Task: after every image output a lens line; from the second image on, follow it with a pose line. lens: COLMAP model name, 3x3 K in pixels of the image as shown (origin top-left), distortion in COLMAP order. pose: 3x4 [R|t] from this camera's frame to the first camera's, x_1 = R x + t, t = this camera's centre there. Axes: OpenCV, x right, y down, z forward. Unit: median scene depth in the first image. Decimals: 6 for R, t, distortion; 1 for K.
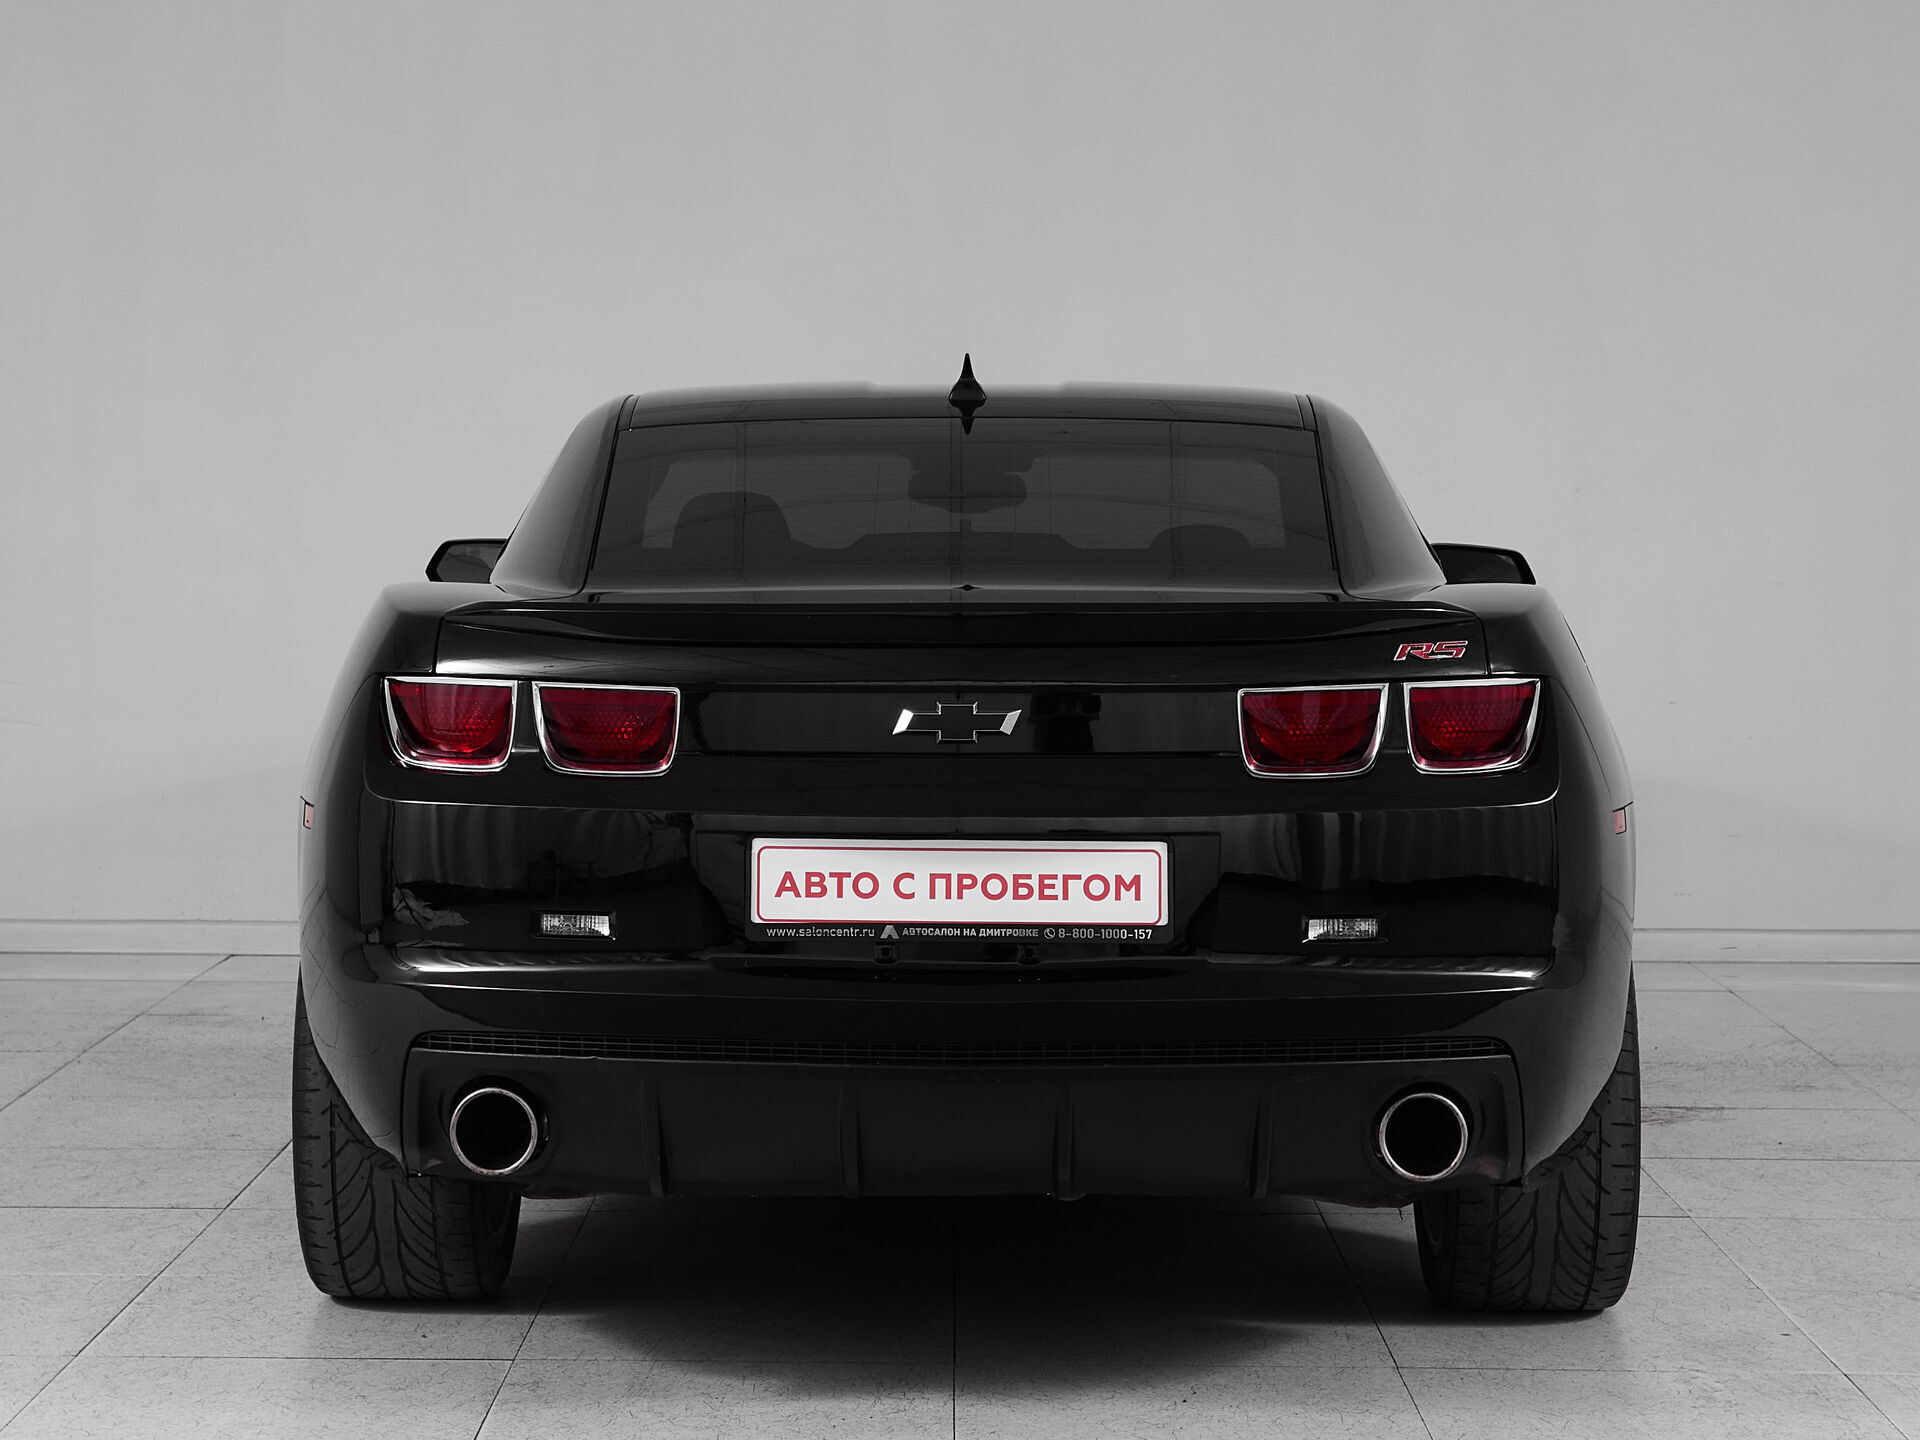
lens RADIAL K [[2670.4, 0, 960.0], [0, 2670.4, 720.0], [0, 0, 1]] dist [0.023192, 0.060628]
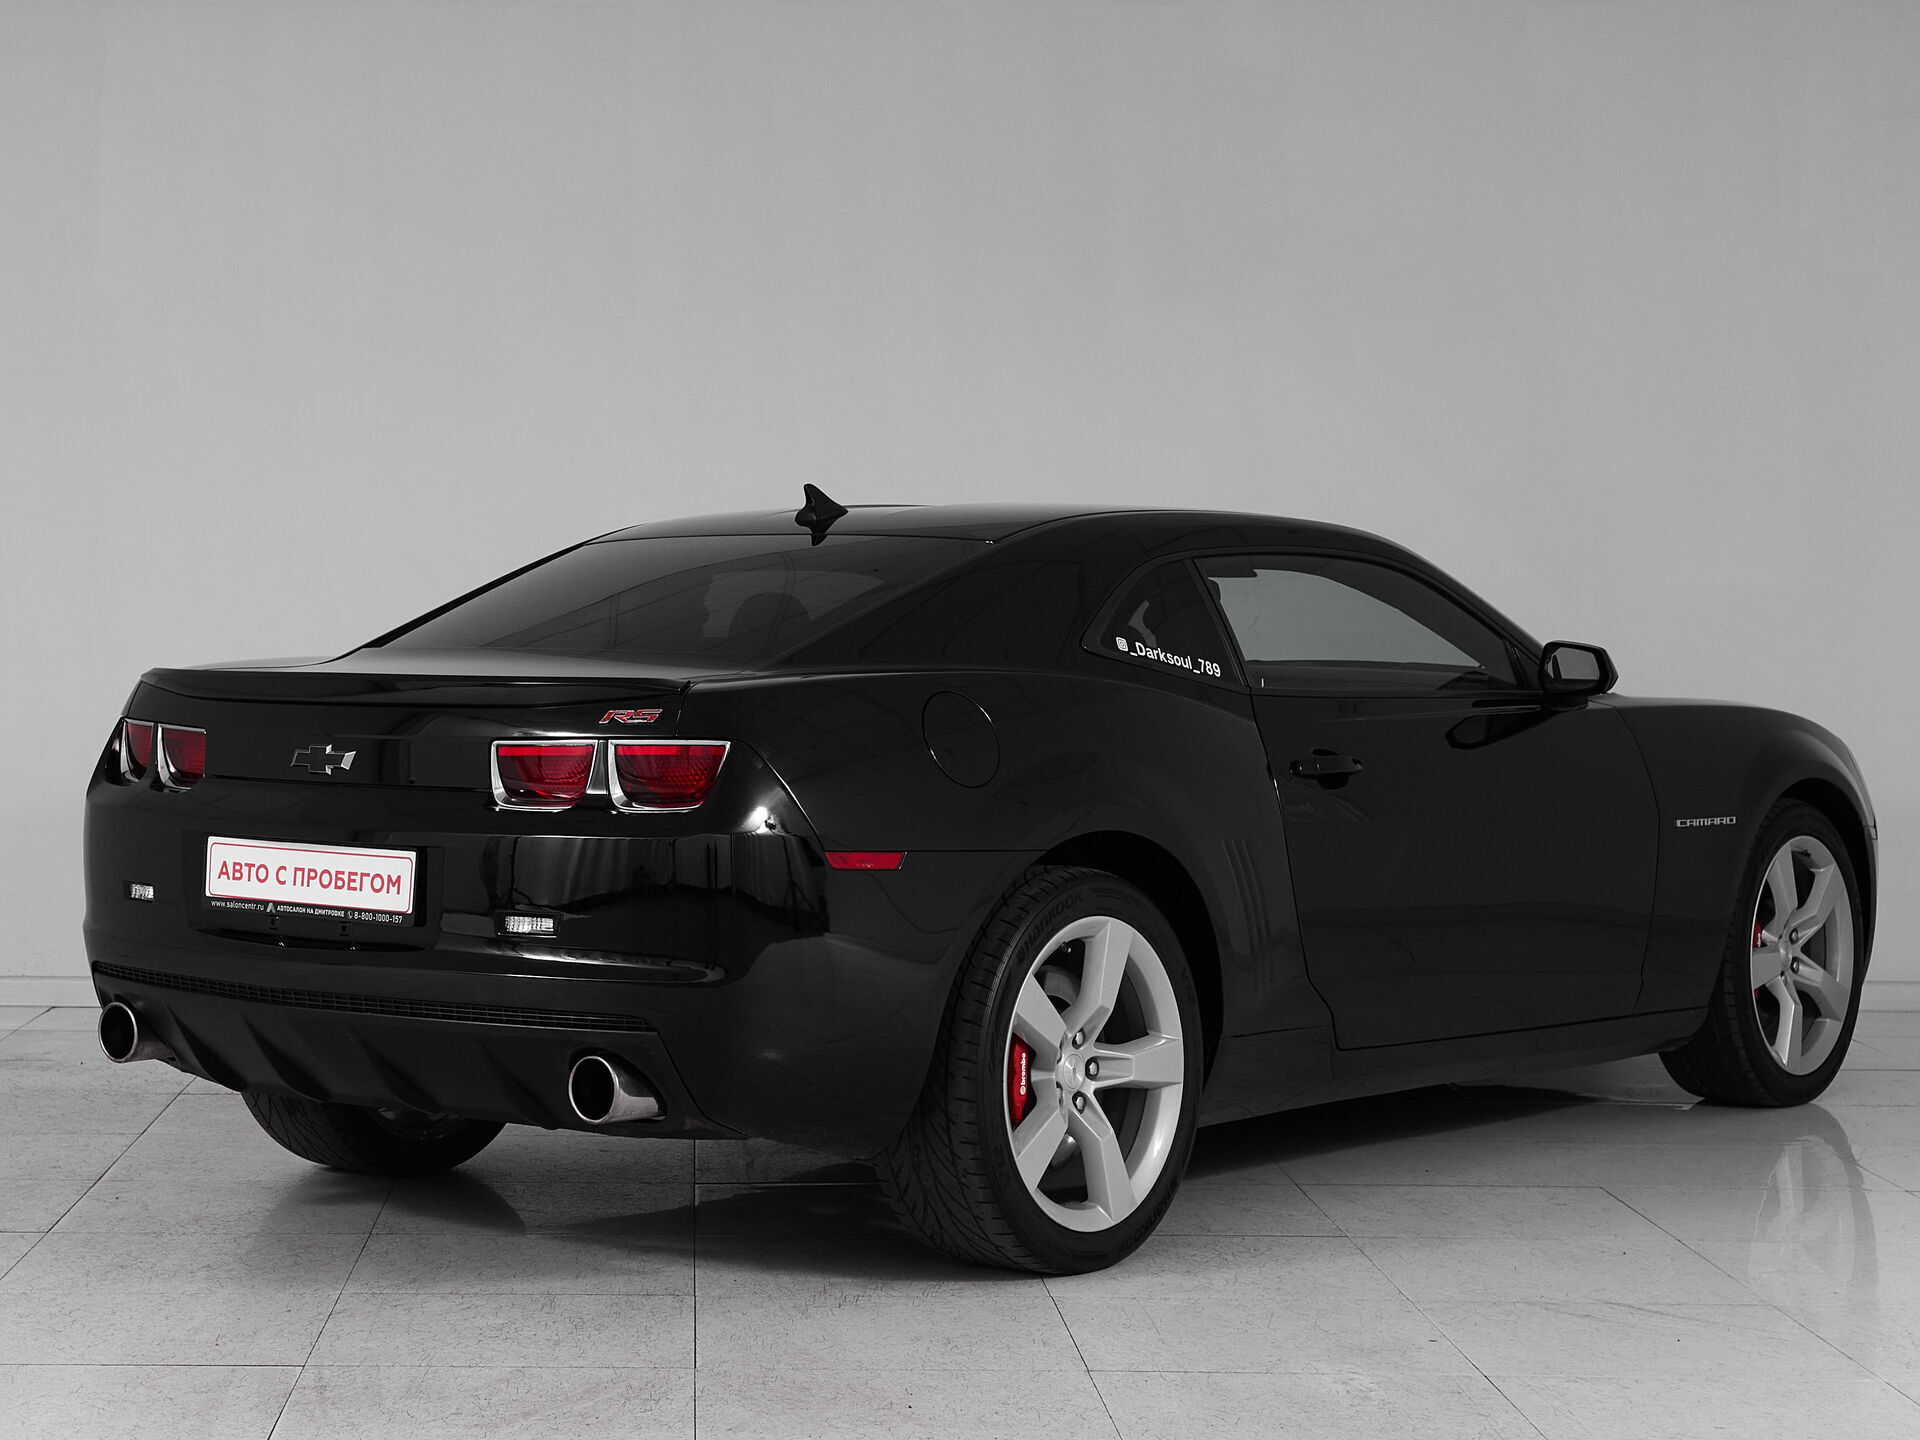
lens RADIAL K [[2670.4, 0, 960.0], [0, 2670.4, 720.0], [0, 0, 1]] dist [0.023192, 0.060628]
pose [[0.857634, 0.022836, -0.513753, 0.998502], [-0.042425, 0.998750, -0.026427, 0.003027], [0.512507, 0.044460, 0.857531, -0.020702]]
